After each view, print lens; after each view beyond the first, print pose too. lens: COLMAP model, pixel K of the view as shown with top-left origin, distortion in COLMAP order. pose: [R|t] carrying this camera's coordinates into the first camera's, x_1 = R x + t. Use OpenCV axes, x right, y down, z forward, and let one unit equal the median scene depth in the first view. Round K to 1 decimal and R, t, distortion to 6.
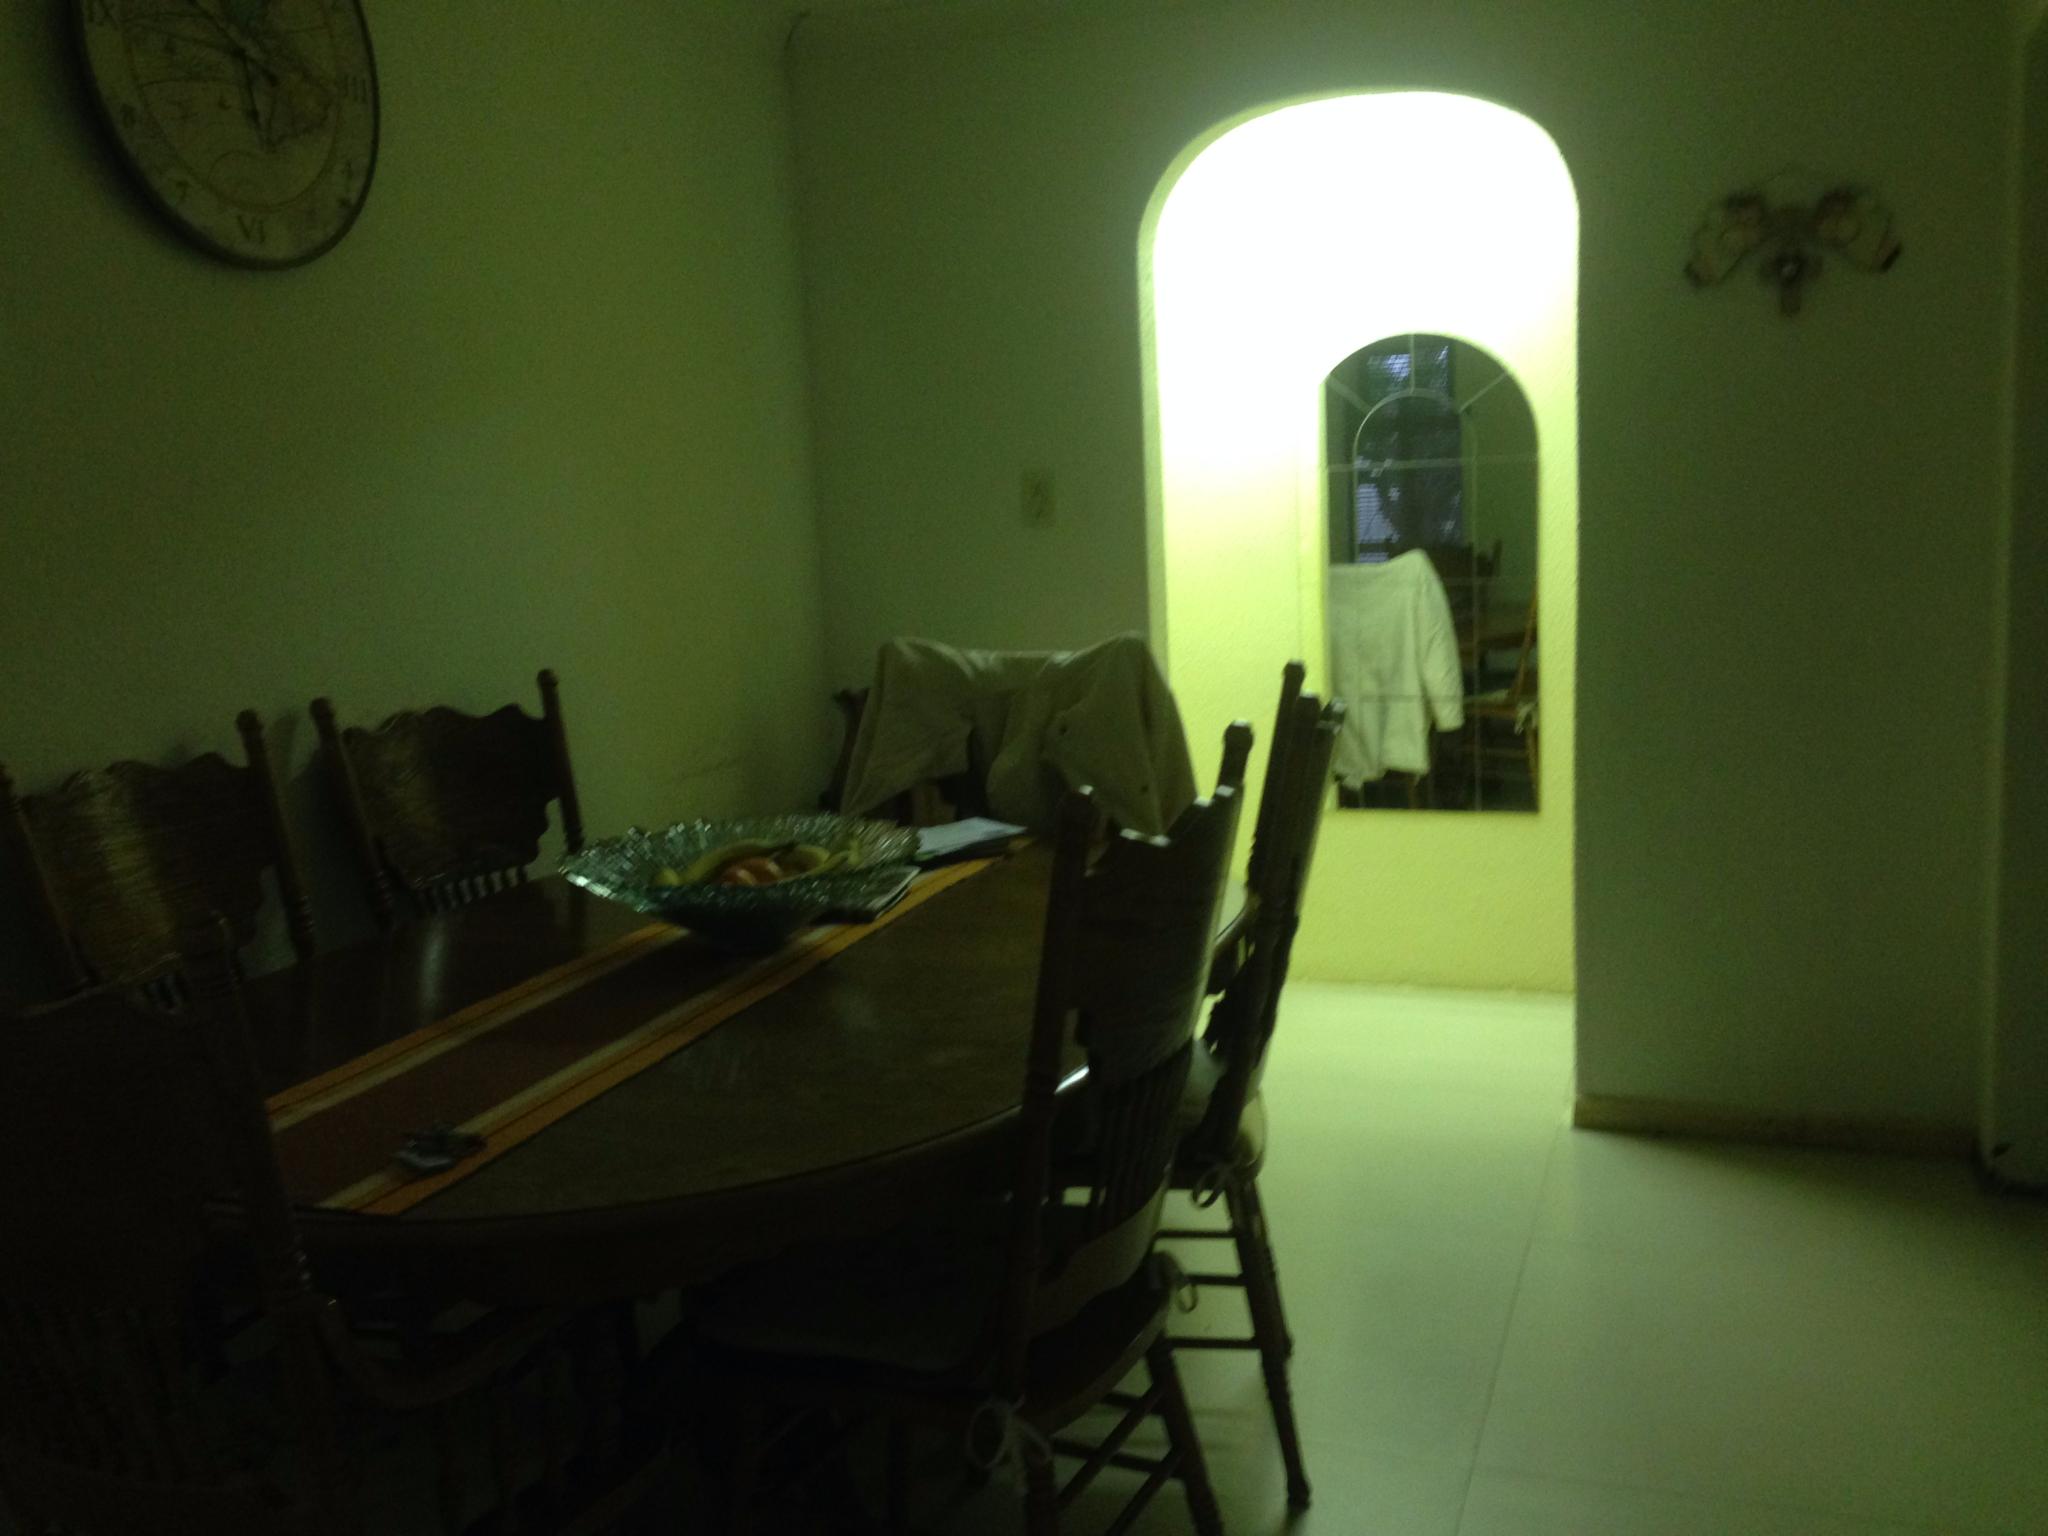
lens RADIAL K [[1891.2, 0, 1024.3], [0, 1891.2, 743.5], [0, 0, 1]] dist [0.154706, -0.249346]
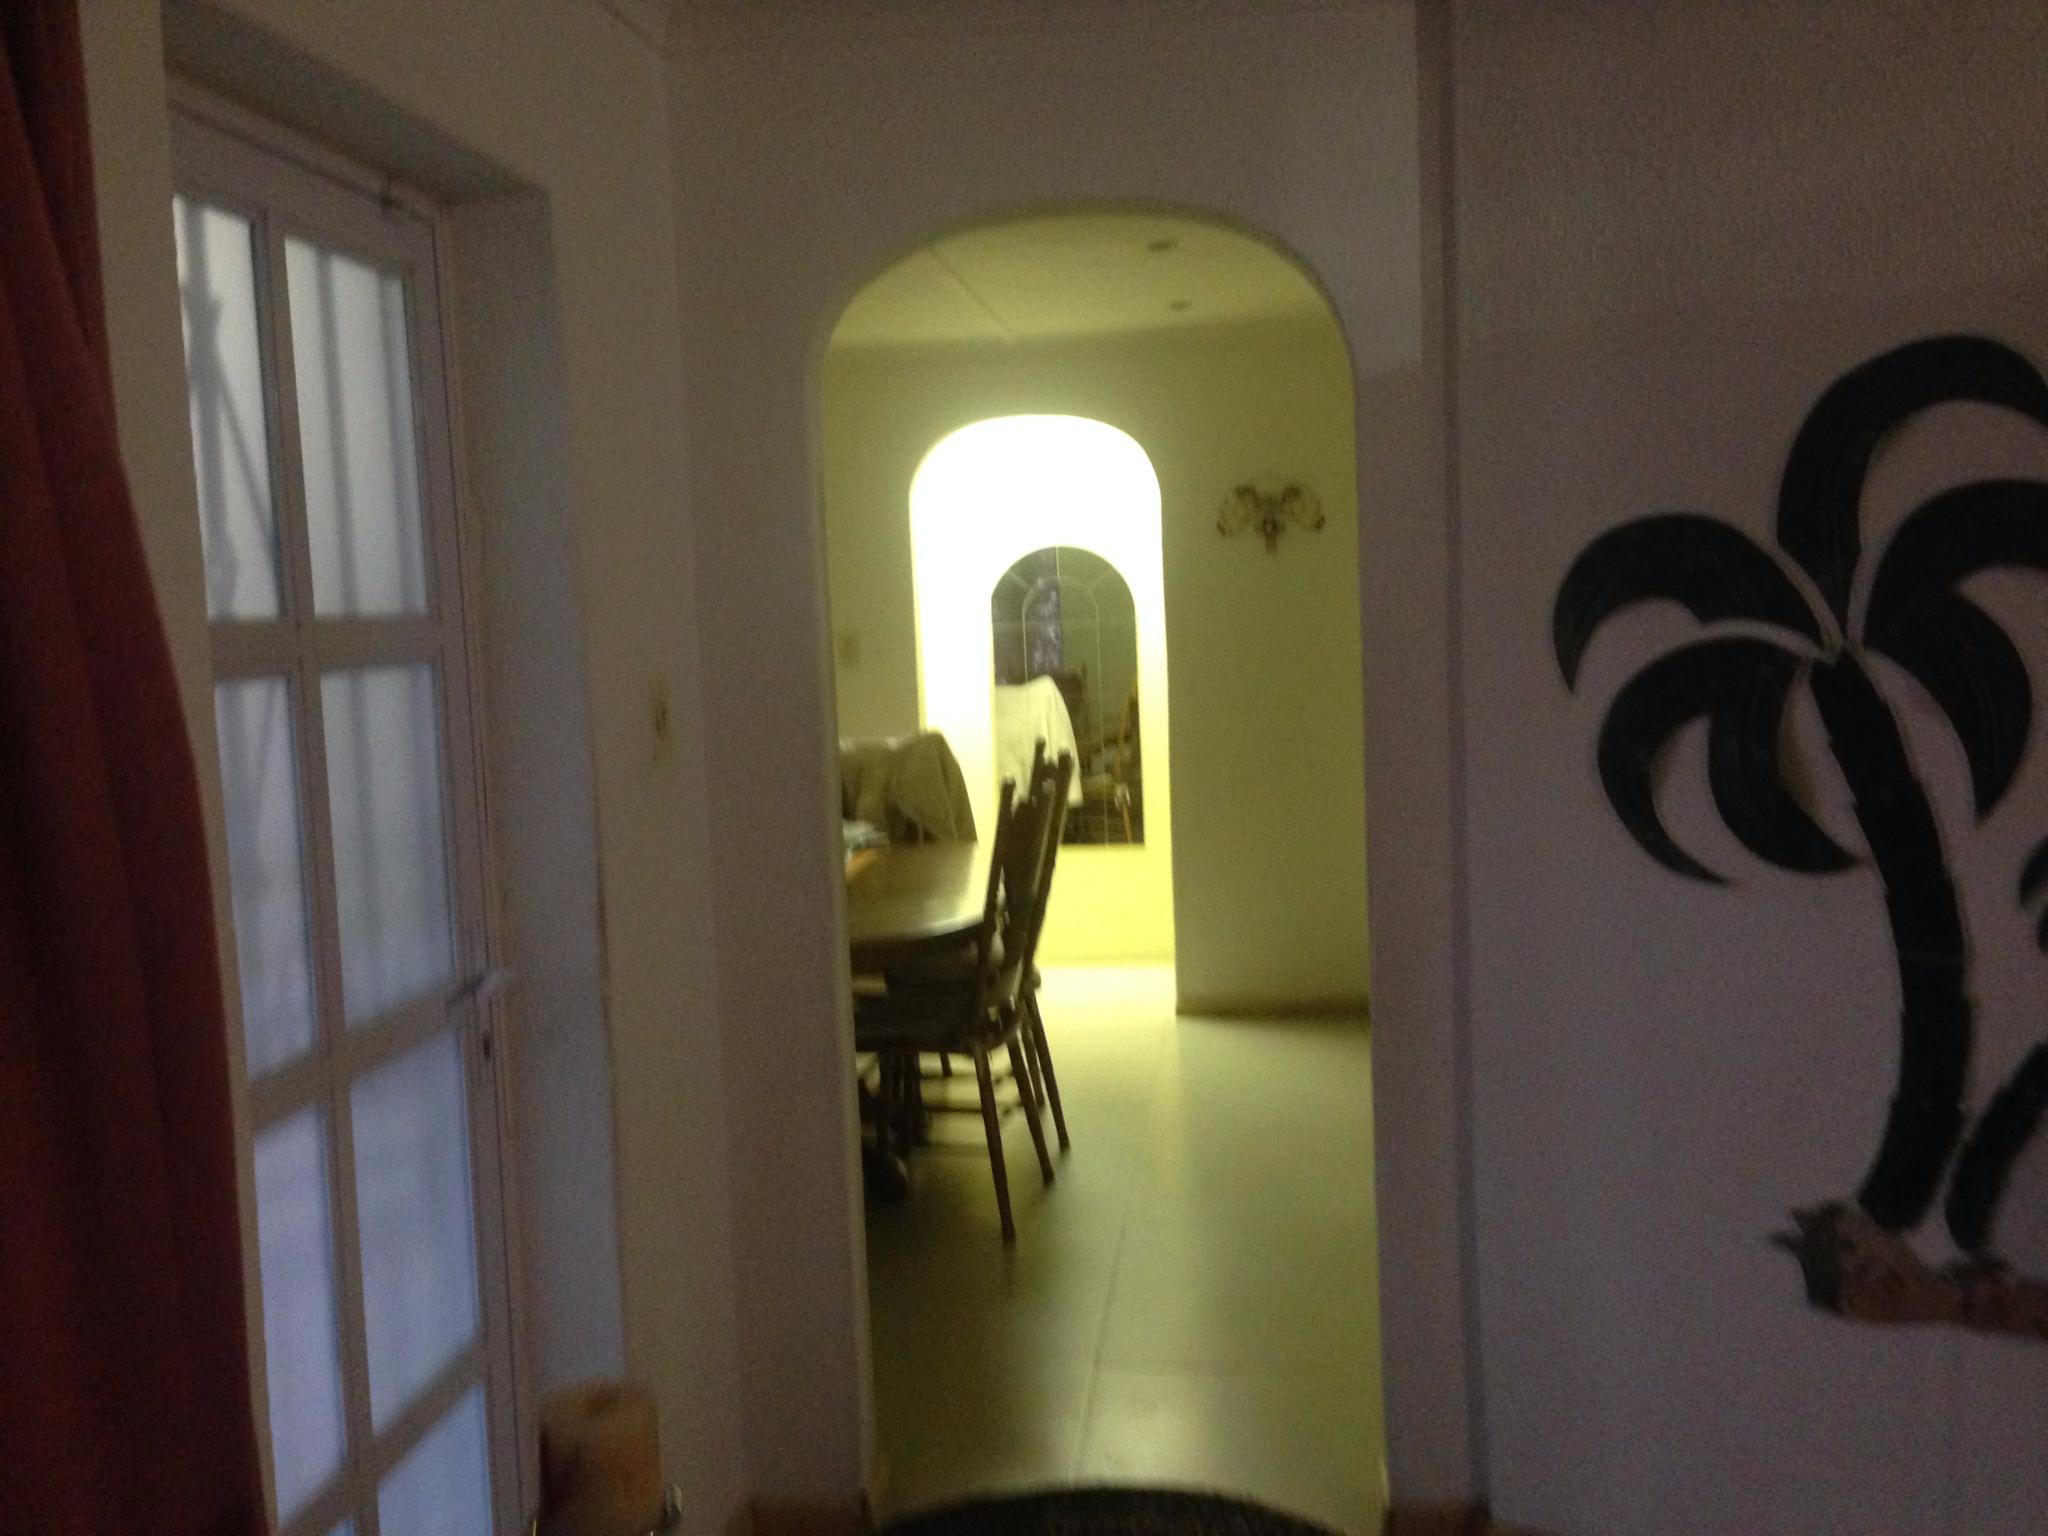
lens RADIAL K [[1891.2, 0, 1024.3], [0, 1891.2, 743.5], [0, 0, 1]] dist [0.154706, -0.249346]
pose [[0.975316, -0.021351, 0.219781, -0.236593], [0.034969, 0.997689, -0.058262, 0.058370], [-0.218029, 0.064510, 0.973808, -0.703202]]
